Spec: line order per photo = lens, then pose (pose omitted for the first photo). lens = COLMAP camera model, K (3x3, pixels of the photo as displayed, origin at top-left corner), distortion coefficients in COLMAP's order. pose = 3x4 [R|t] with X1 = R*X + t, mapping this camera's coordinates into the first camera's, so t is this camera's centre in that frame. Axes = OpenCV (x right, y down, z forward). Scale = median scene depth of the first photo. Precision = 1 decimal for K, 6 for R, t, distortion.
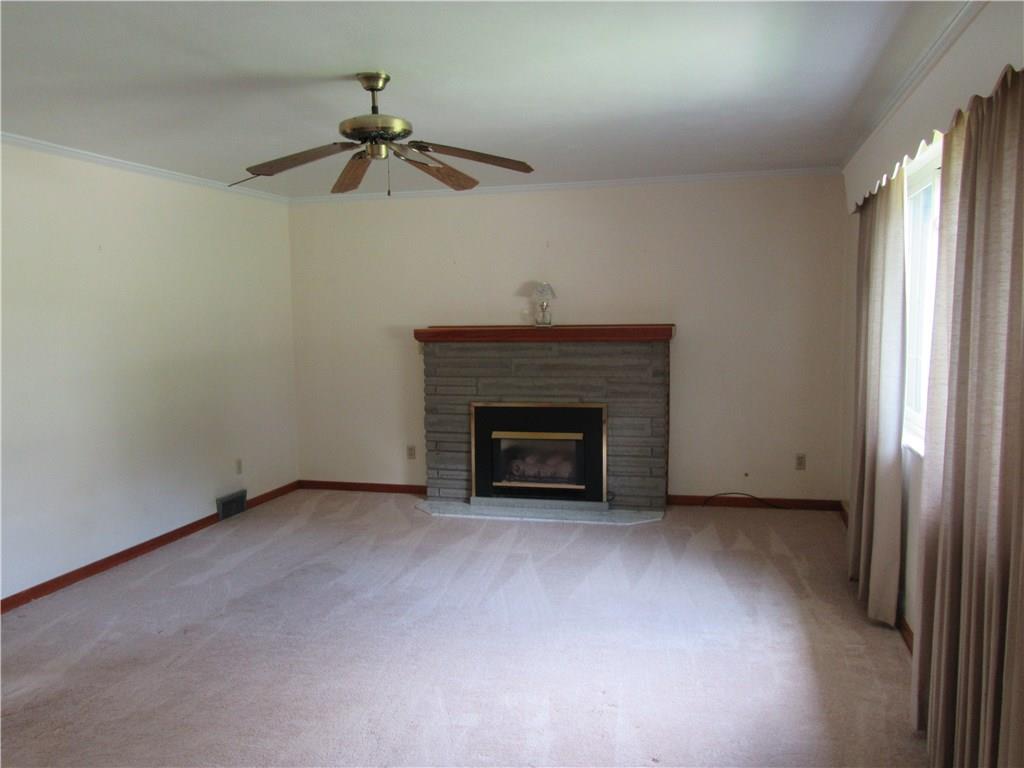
lens RADIAL K [[854.6, 0, 512.0], [0, 854.6, 384.0], [0, 0, 1]] dist [0.008312, 0.005462]
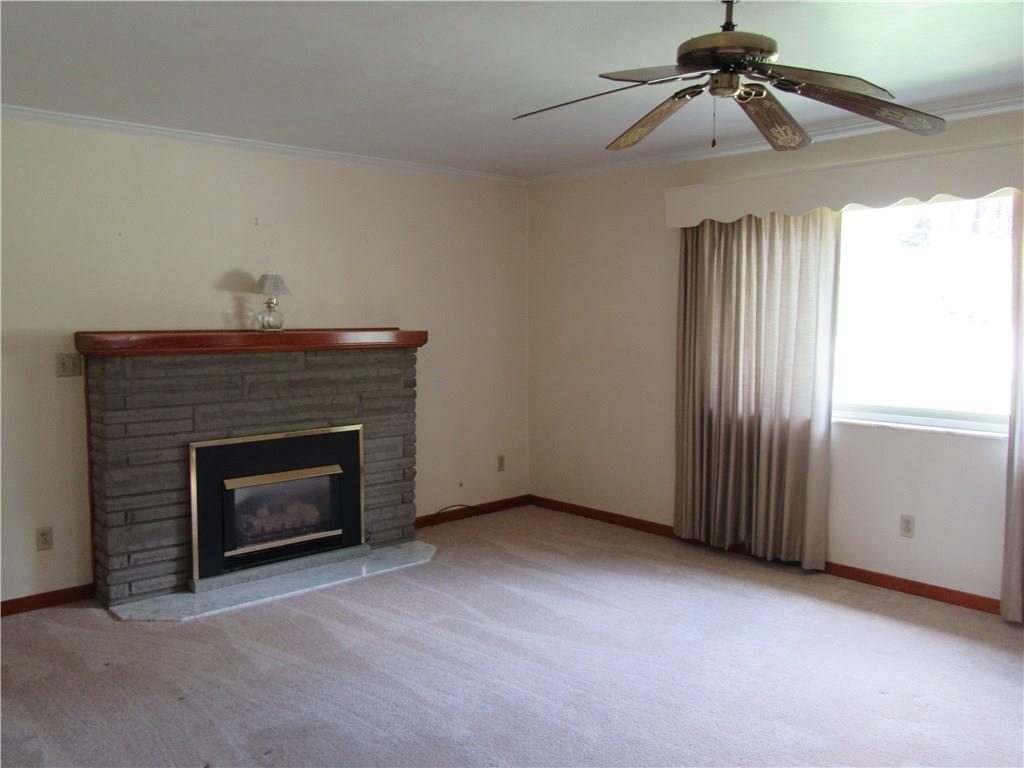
lens RADIAL K [[854.6, 0, 512.0], [0, 854.6, 384.0], [0, 0, 1]] dist [0.008312, 0.005462]
pose [[0.536683, -0.053959, 0.842057, -0.496562], [0.064768, 0.997643, 0.022649, -0.024745], [-0.841295, 0.042383, 0.538913, 0.429024]]
